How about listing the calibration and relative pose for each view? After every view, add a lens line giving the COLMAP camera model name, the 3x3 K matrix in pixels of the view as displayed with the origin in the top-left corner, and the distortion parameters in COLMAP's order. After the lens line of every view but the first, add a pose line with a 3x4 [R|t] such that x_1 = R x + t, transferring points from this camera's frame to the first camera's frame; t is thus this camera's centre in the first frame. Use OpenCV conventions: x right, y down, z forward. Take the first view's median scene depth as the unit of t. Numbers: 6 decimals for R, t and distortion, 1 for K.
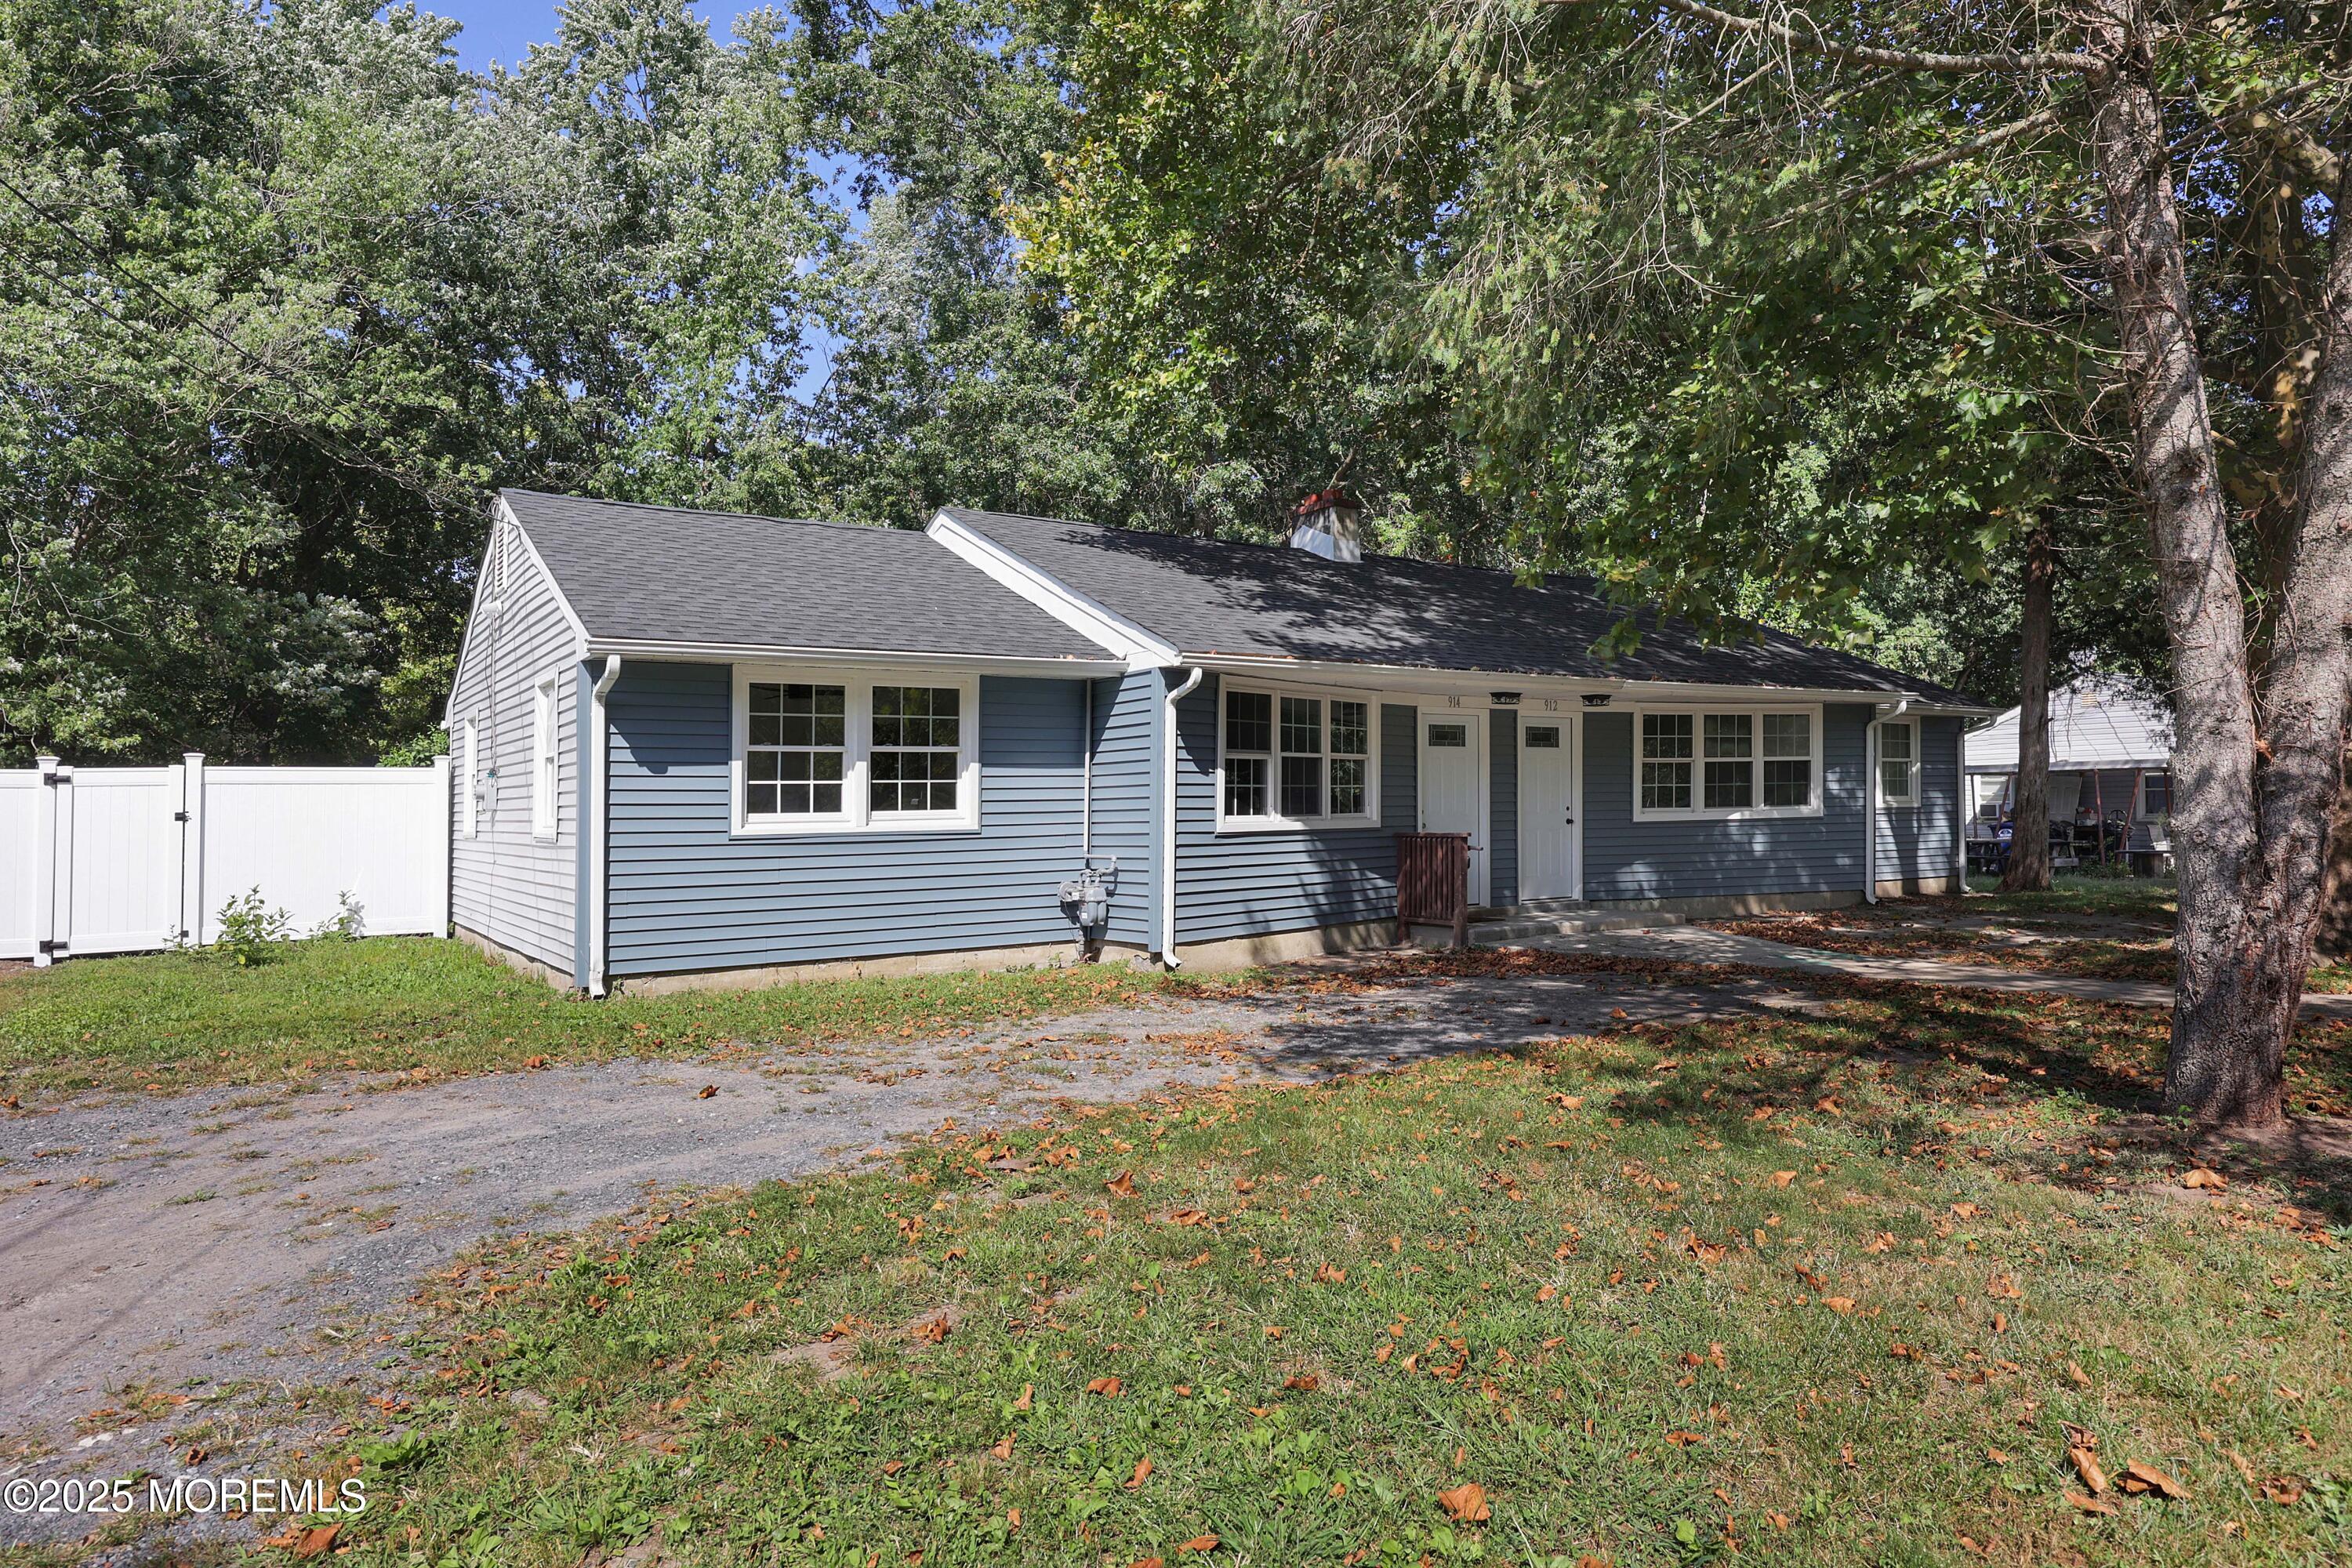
lens RADIAL K [[1423.8, 0, 1176.7], [0, 1423.8, 846.6], [0, 0, 1]] dist [0.007032, 0.003608]
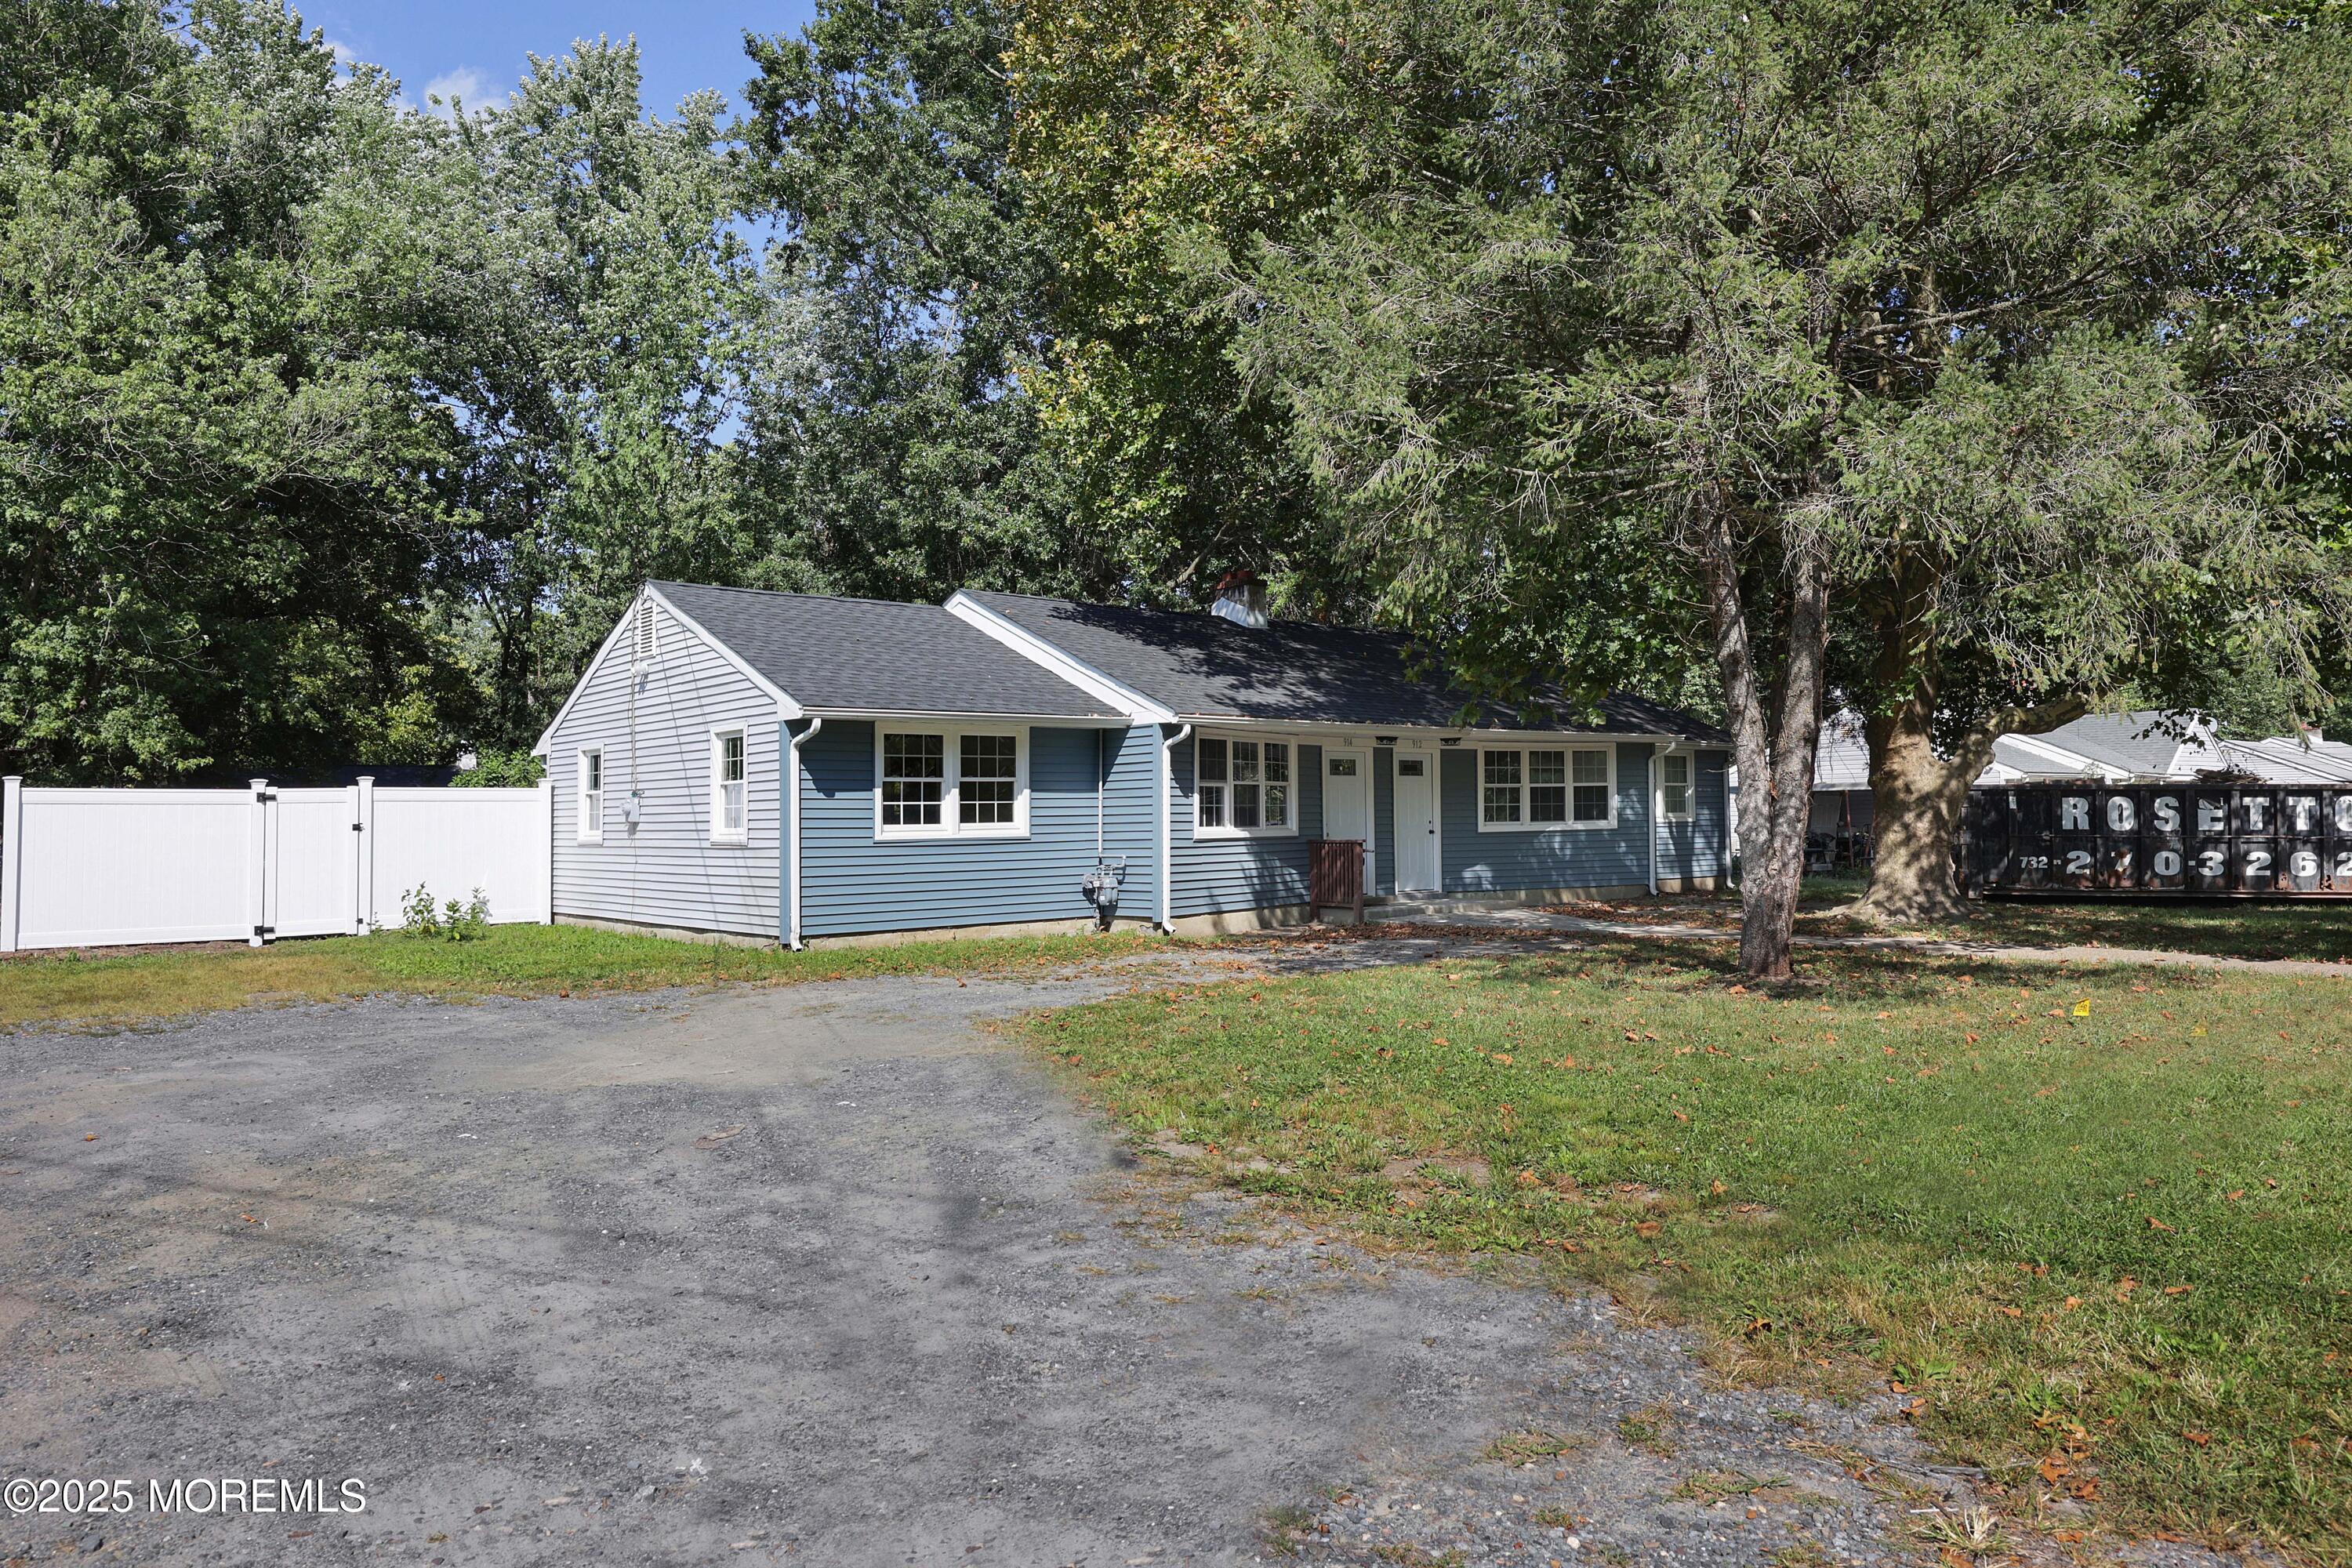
lens RADIAL K [[1553.2, 0, 1184.8], [0, 1553.2, 779.5], [0, 0, 1]] dist [0.019634, -0.000521]
pose [[0.991891, 0.004877, 0.126998, -0.156163], [0.001938, 0.998567, -0.053483, 0.012226], [-0.127077, 0.053295, 0.990460, -0.465784]]
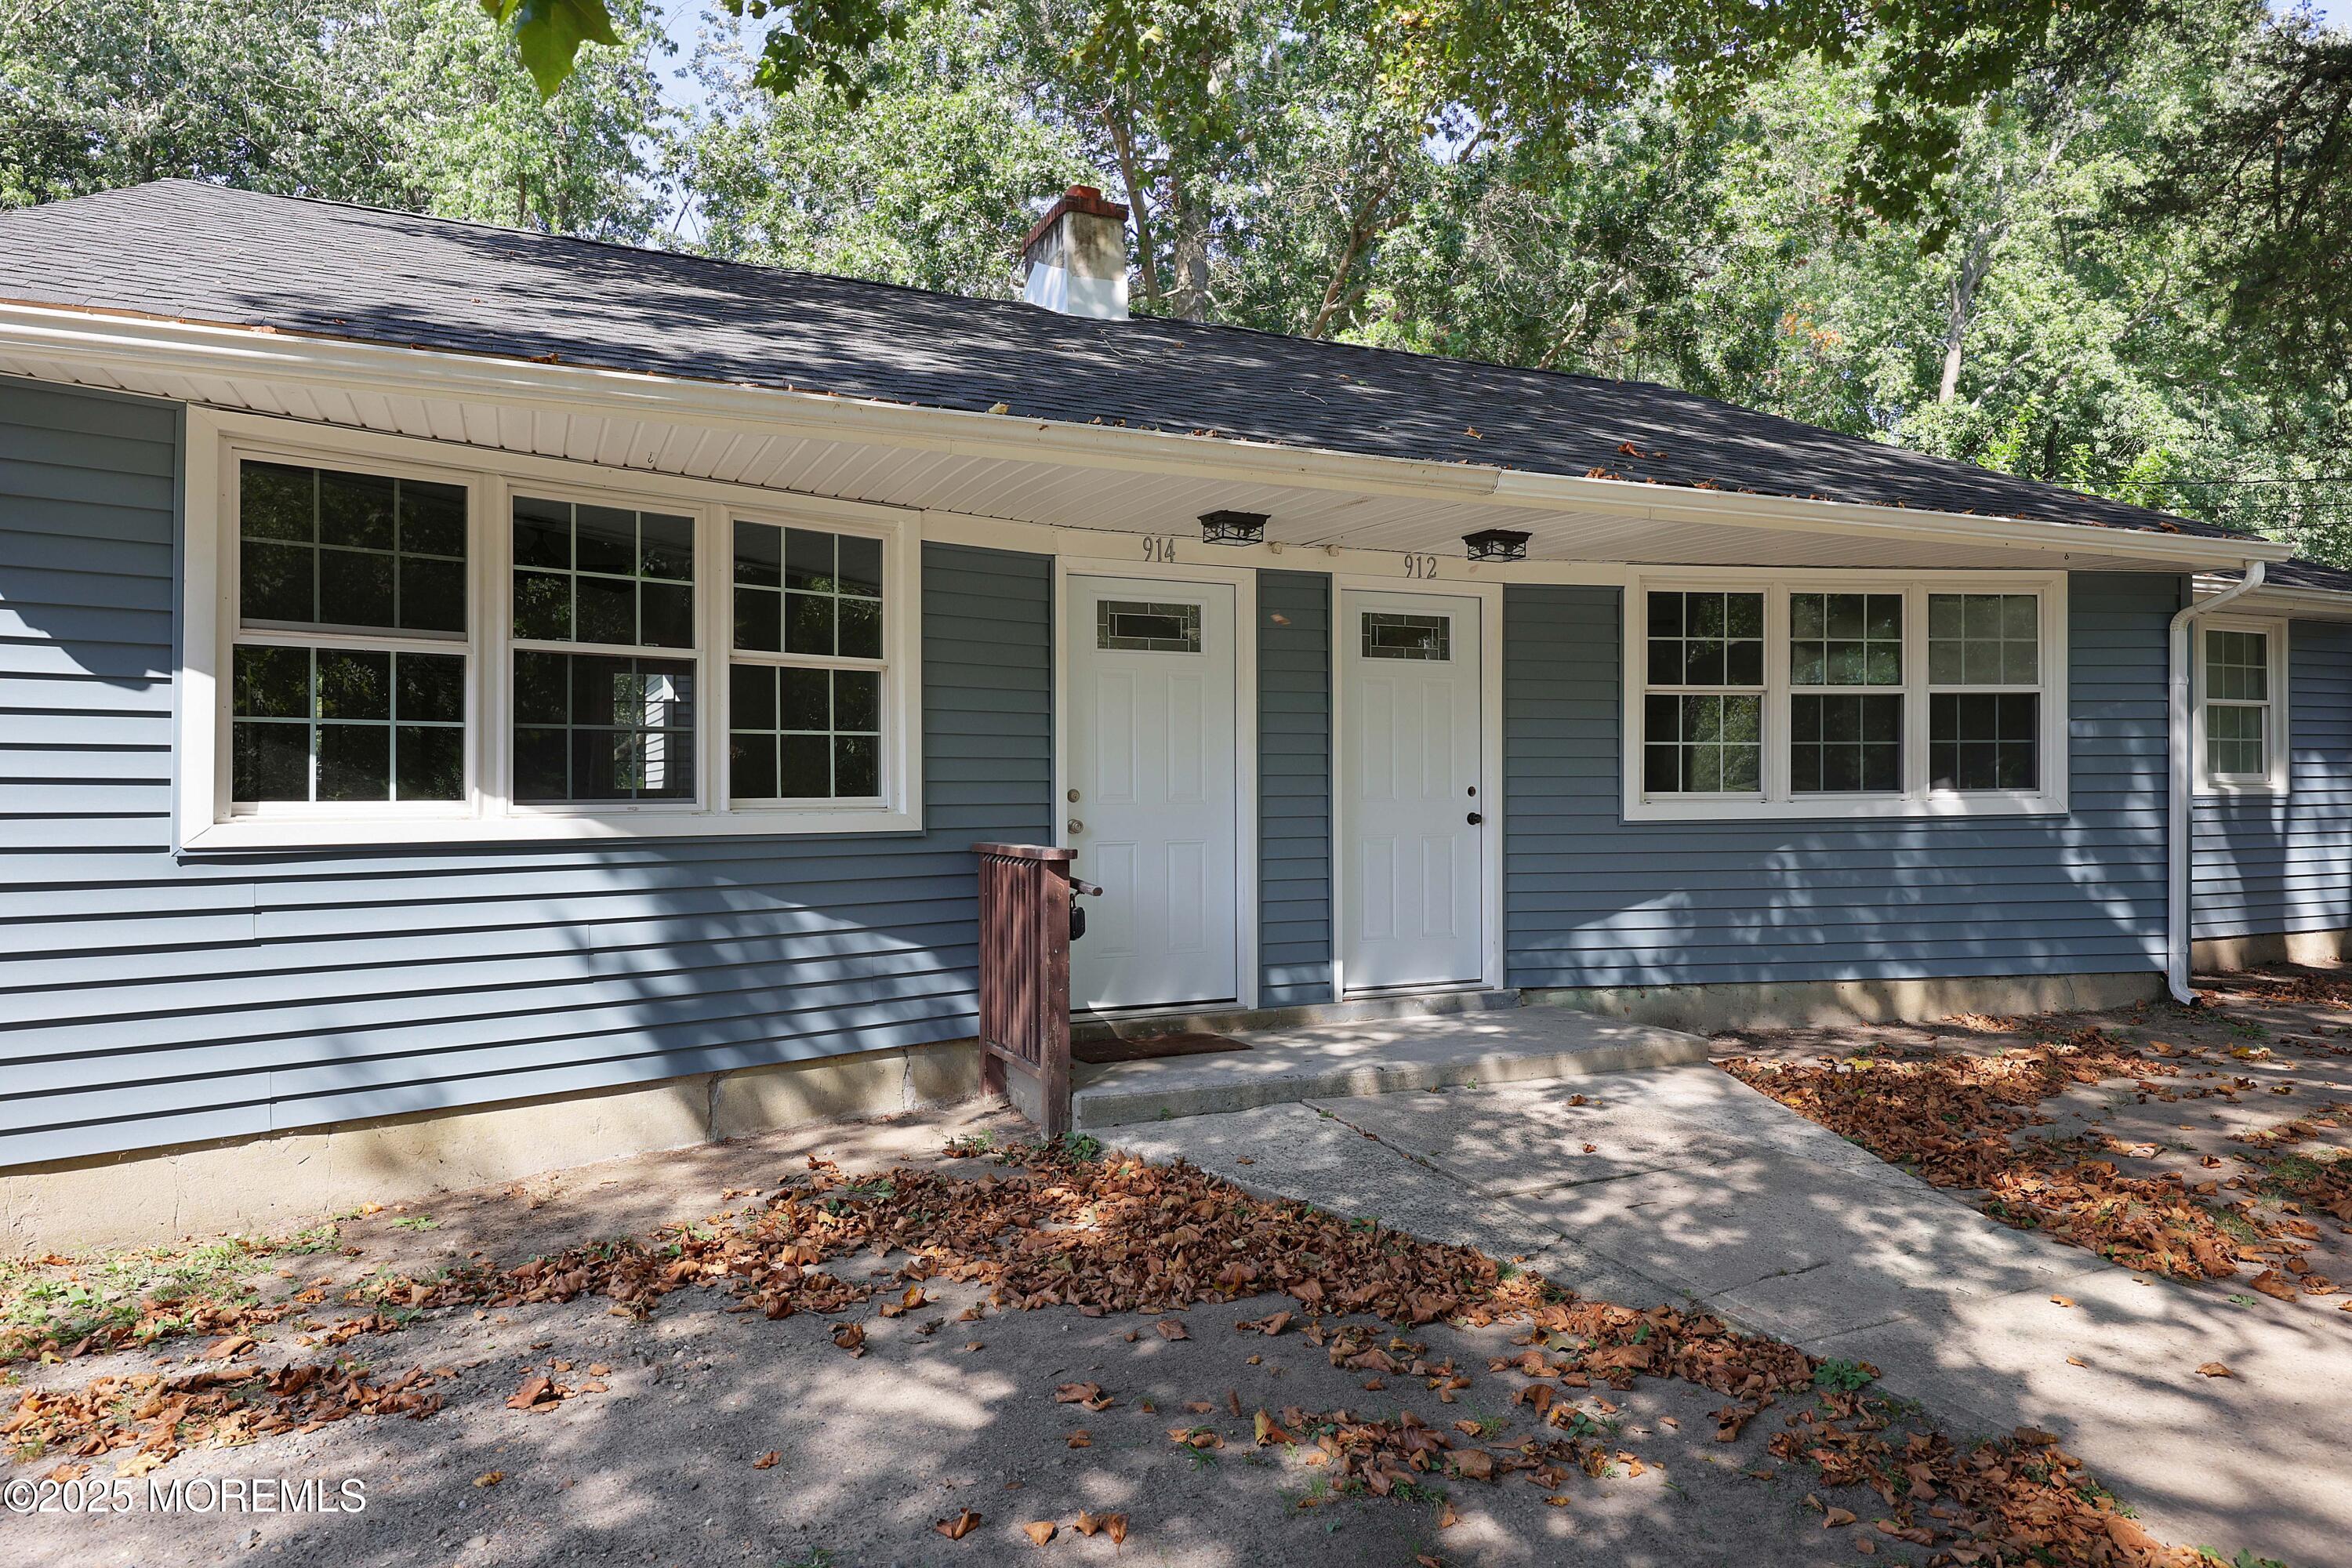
lens RADIAL K [[1520.2, 0, 1152.0], [0, 1520.2, 788.9], [0, 0, 1]] dist [0.002828, -0.002375]
pose [[0.988836, 0.008895, -0.148742, 0.287983], [-0.012737, 0.999609, -0.024901, -0.016151], [0.148462, 0.026518, 0.988563, 0.578169]]
